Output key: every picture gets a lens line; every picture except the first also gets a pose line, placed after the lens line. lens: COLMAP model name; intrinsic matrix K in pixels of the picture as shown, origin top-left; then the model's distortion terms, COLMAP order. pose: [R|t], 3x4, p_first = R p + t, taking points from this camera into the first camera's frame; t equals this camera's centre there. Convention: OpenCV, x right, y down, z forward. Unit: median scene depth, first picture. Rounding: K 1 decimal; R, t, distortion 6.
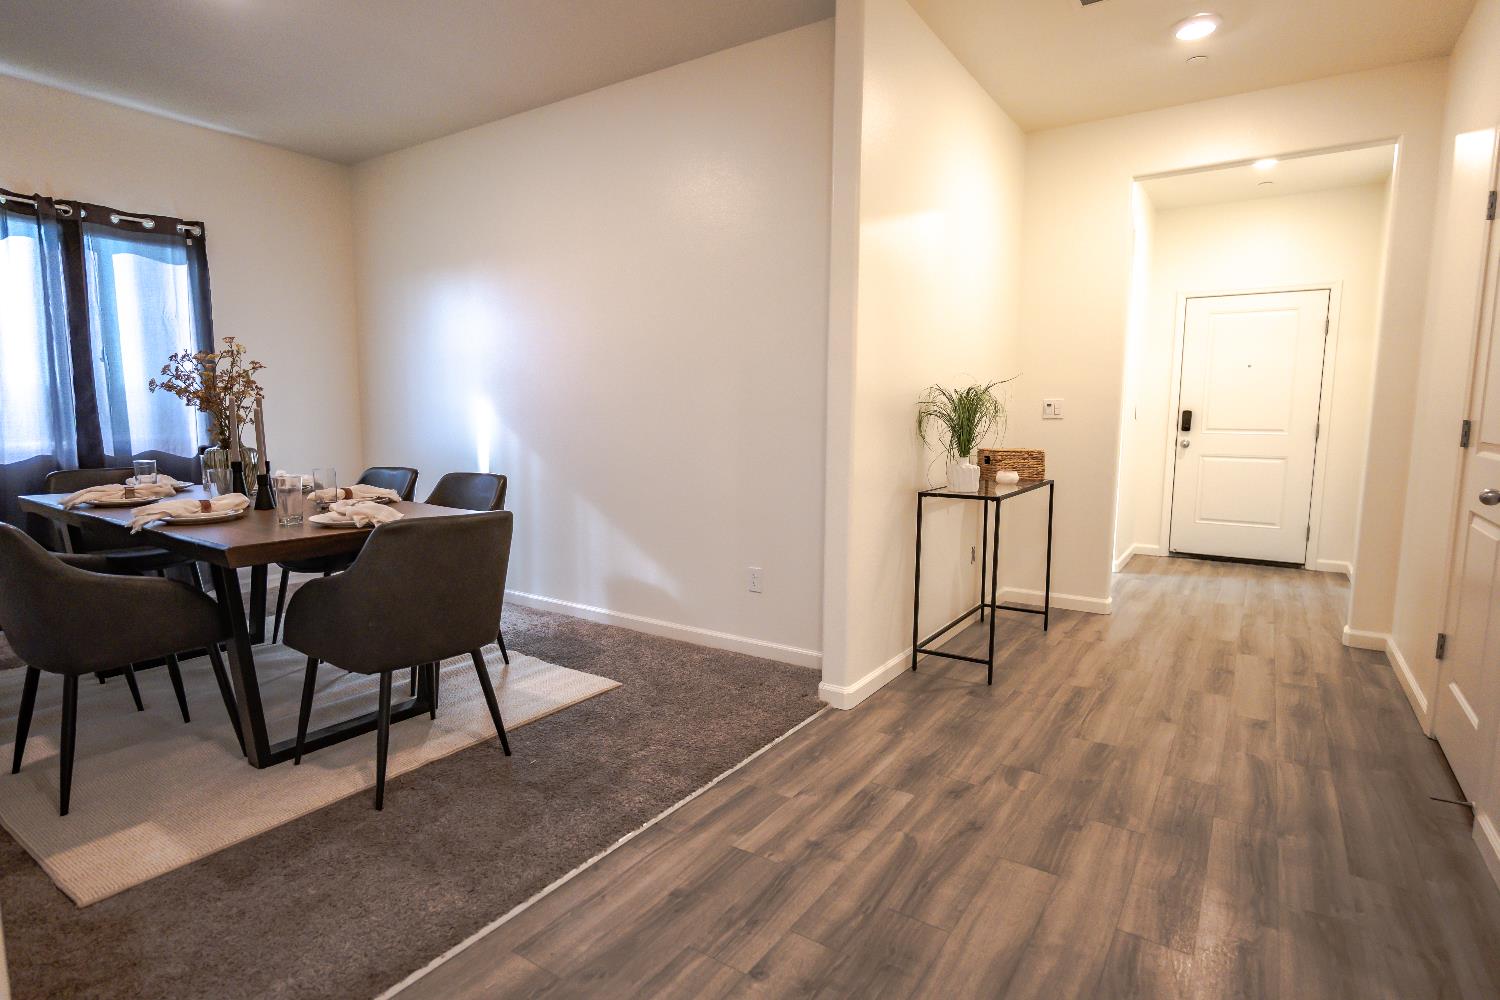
lens RADIAL K [[771.7, 0, 750.0], [0, 771.7, 500.0], [0, 0, 1]] dist [-0.000407, 0.000123]
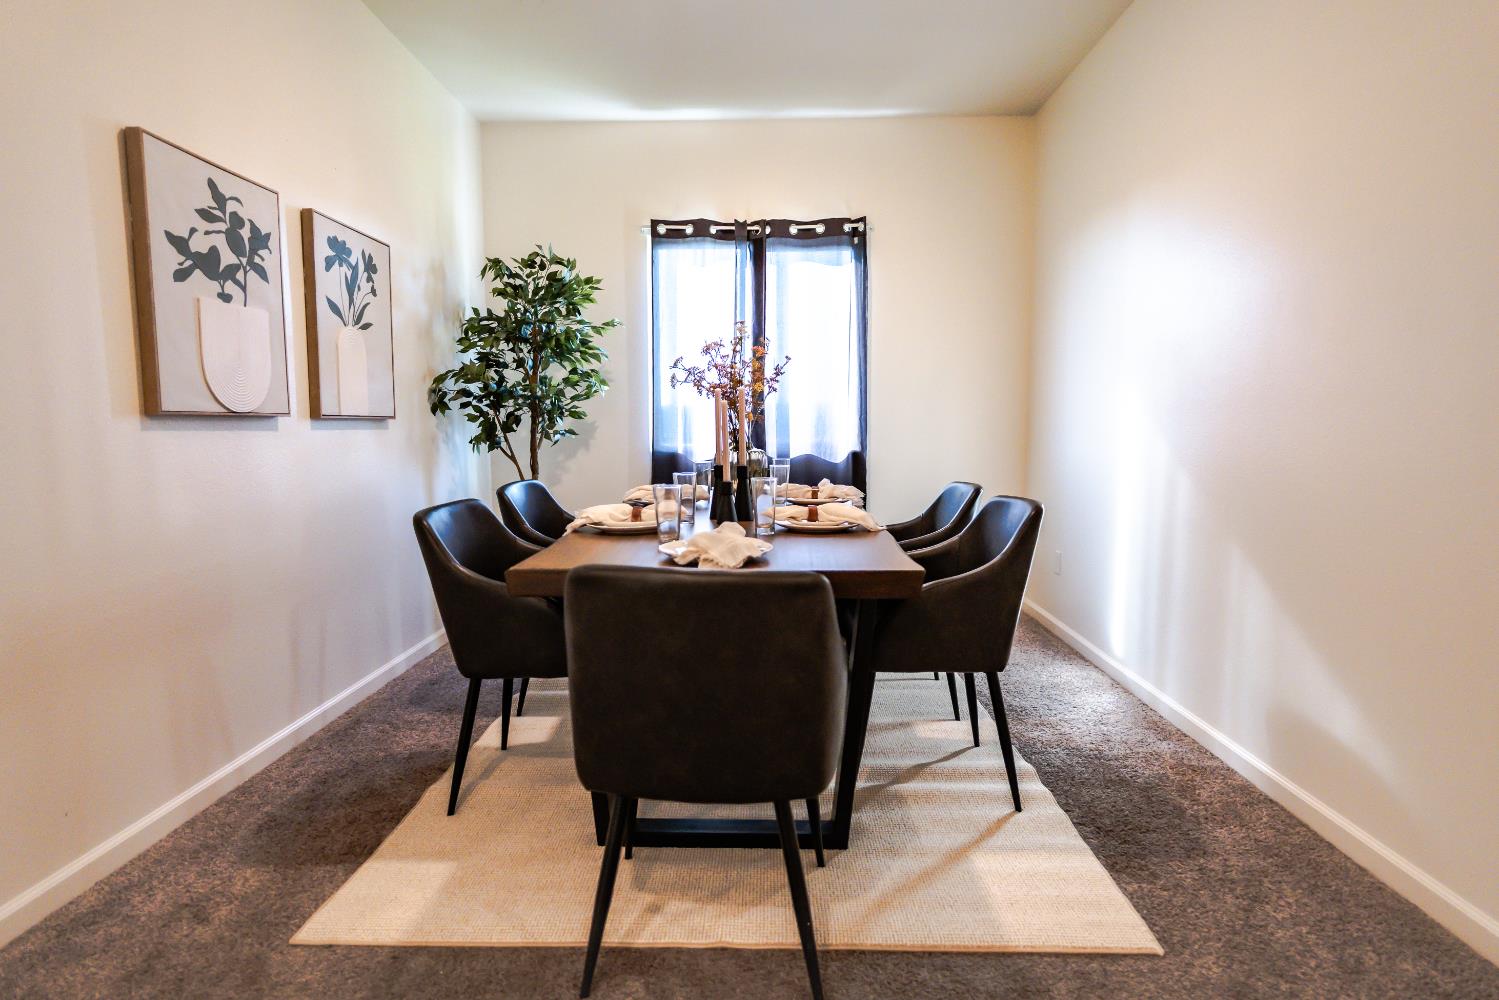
lens RADIAL K [[795.5, 0, 749.5], [0, 795.5, 500.0], [0, 0, 1]] dist [-0.015189, 0.000391]
pose [[0.533579, 0.069986, -0.842849, 0.074534], [-0.086476, 0.995862, 0.027947, -0.028062], [0.841317, 0.057975, 0.537424, 0.413554]]
